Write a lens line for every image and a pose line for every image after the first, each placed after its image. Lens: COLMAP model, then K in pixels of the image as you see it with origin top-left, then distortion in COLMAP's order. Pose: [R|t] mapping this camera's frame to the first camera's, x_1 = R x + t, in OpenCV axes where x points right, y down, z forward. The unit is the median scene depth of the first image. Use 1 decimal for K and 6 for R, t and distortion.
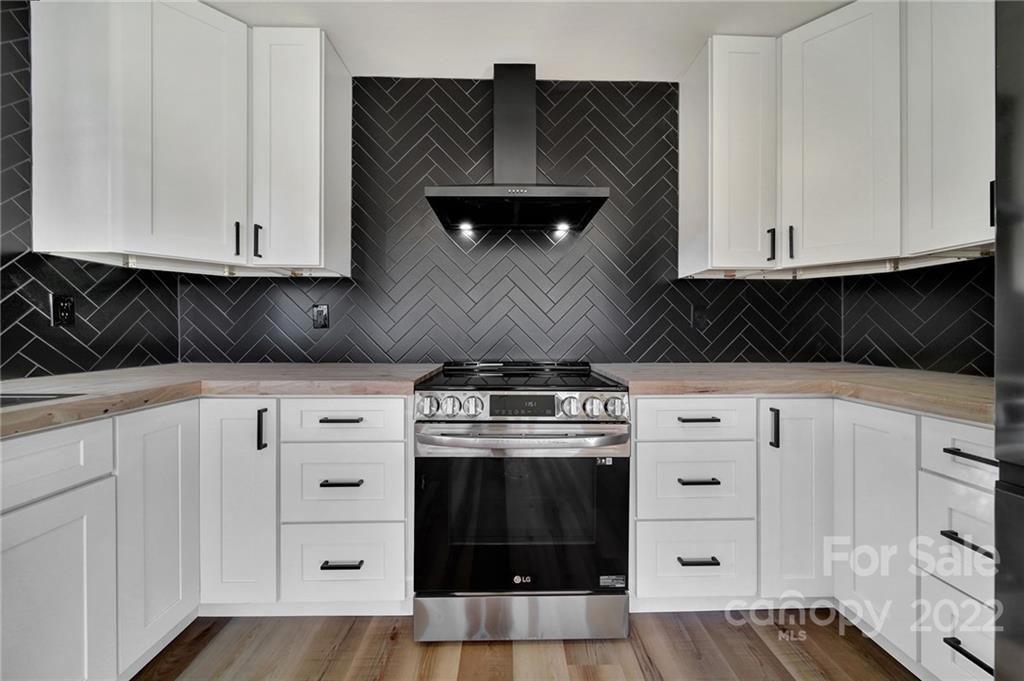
lens RADIAL K [[361.9, 0, 509.6], [0, 361.9, 331.0], [0, 0, 1]] dist [-0.001547, -0.000119]
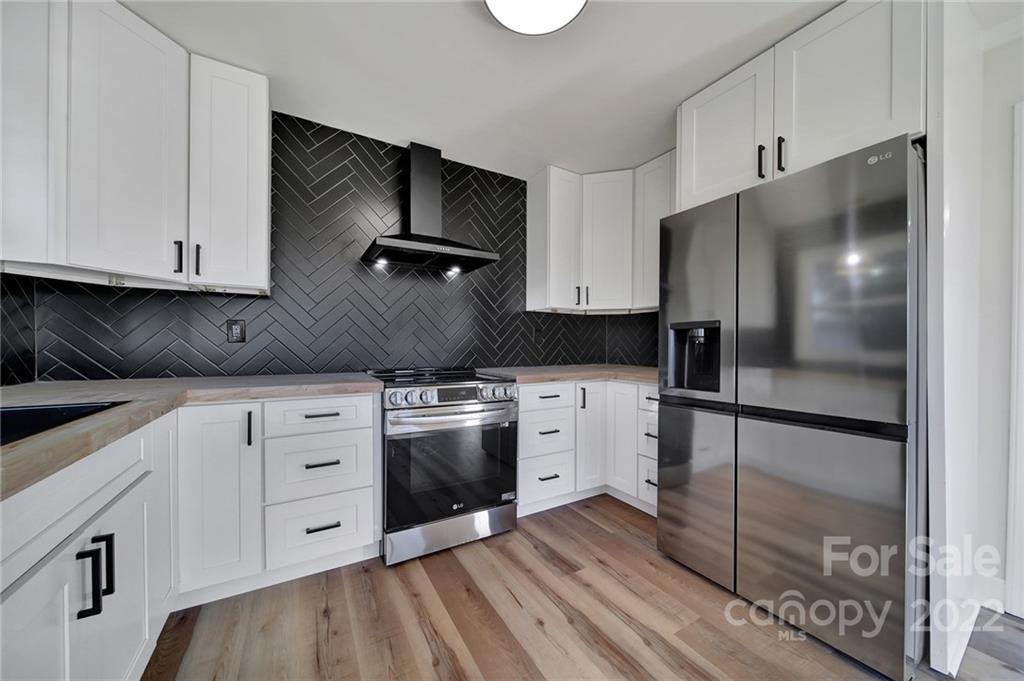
lens RADIAL K [[366.6, 0, 509.9], [0, 366.6, 345.0], [0, 0, 1]] dist [-0.000729, 0.000013]
pose [[0.871453, 0.001666, 0.490477, -0.476743], [-0.003038, 0.999993, 0.002001, -0.006897], [-0.490470, -0.003234, 0.871452, -0.419254]]
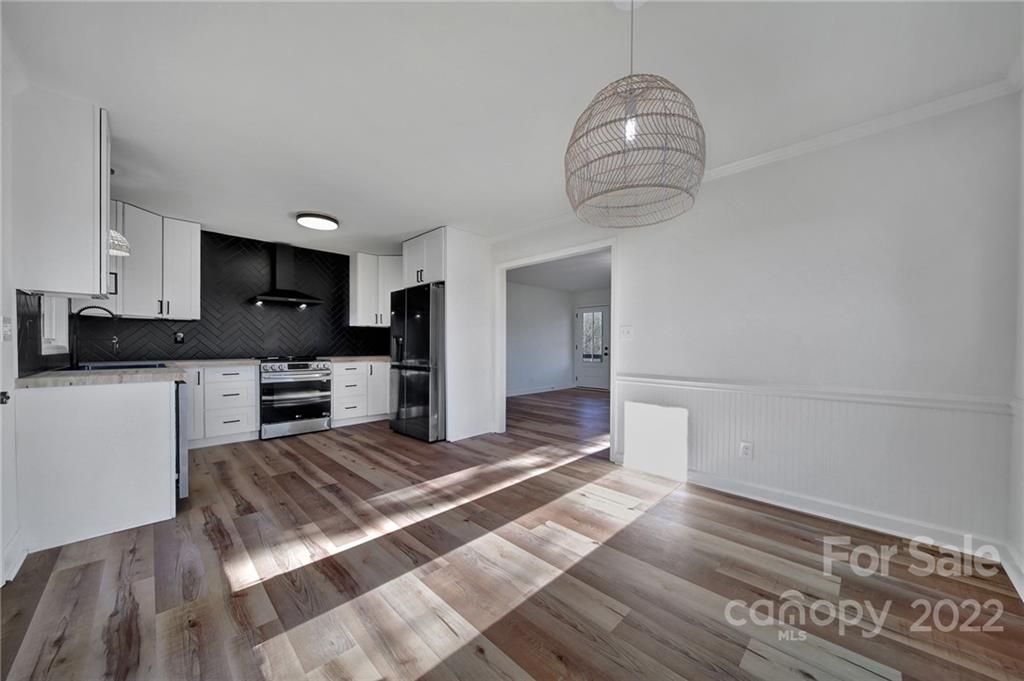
lens RADIAL K [[366.6, 0, 509.9], [0, 366.6, 345.0], [0, 0, 1]] dist [-0.000729, 0.000013]
pose [[0.722201, -0.001752, 0.691681, -0.823435], [-0.000085, 0.999997, 0.002623, -0.007584], [-0.691683, -0.001953, 0.722199, -2.605412]]
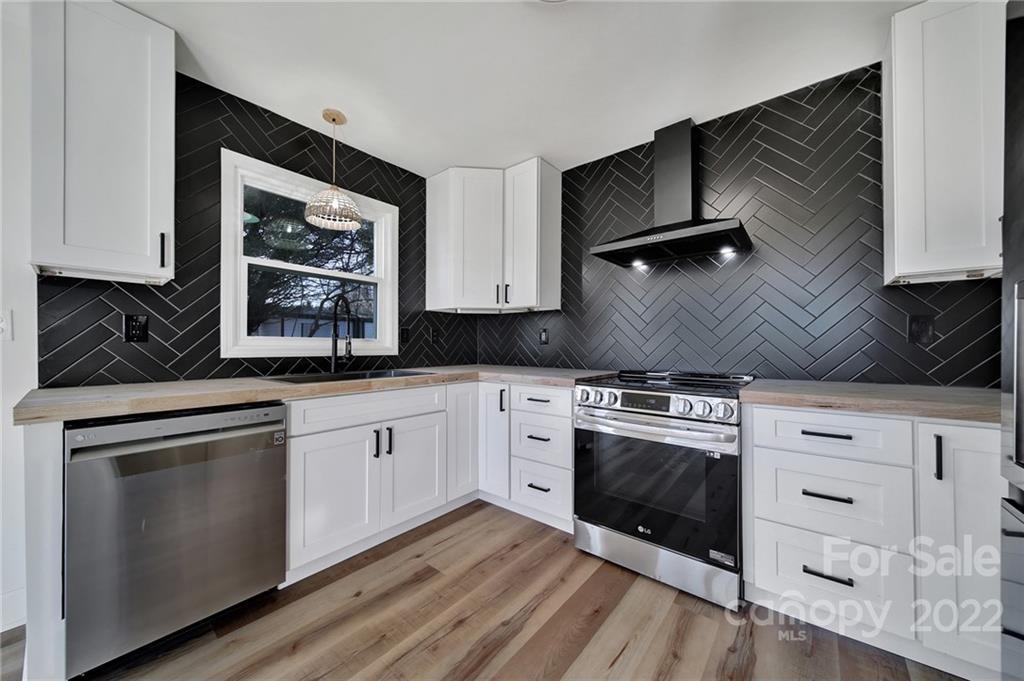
lens RADIAL K [[361.0, 0, 507.7], [0, 361.0, 339.4], [0, 0, 1]] dist [0.000412, -0.002958]
pose [[0.754682, -0.012057, -0.655979, 0.476335], [0.000651, 0.999844, -0.017628, -0.003375], [0.656090, 0.012876, 0.754573, -0.320469]]
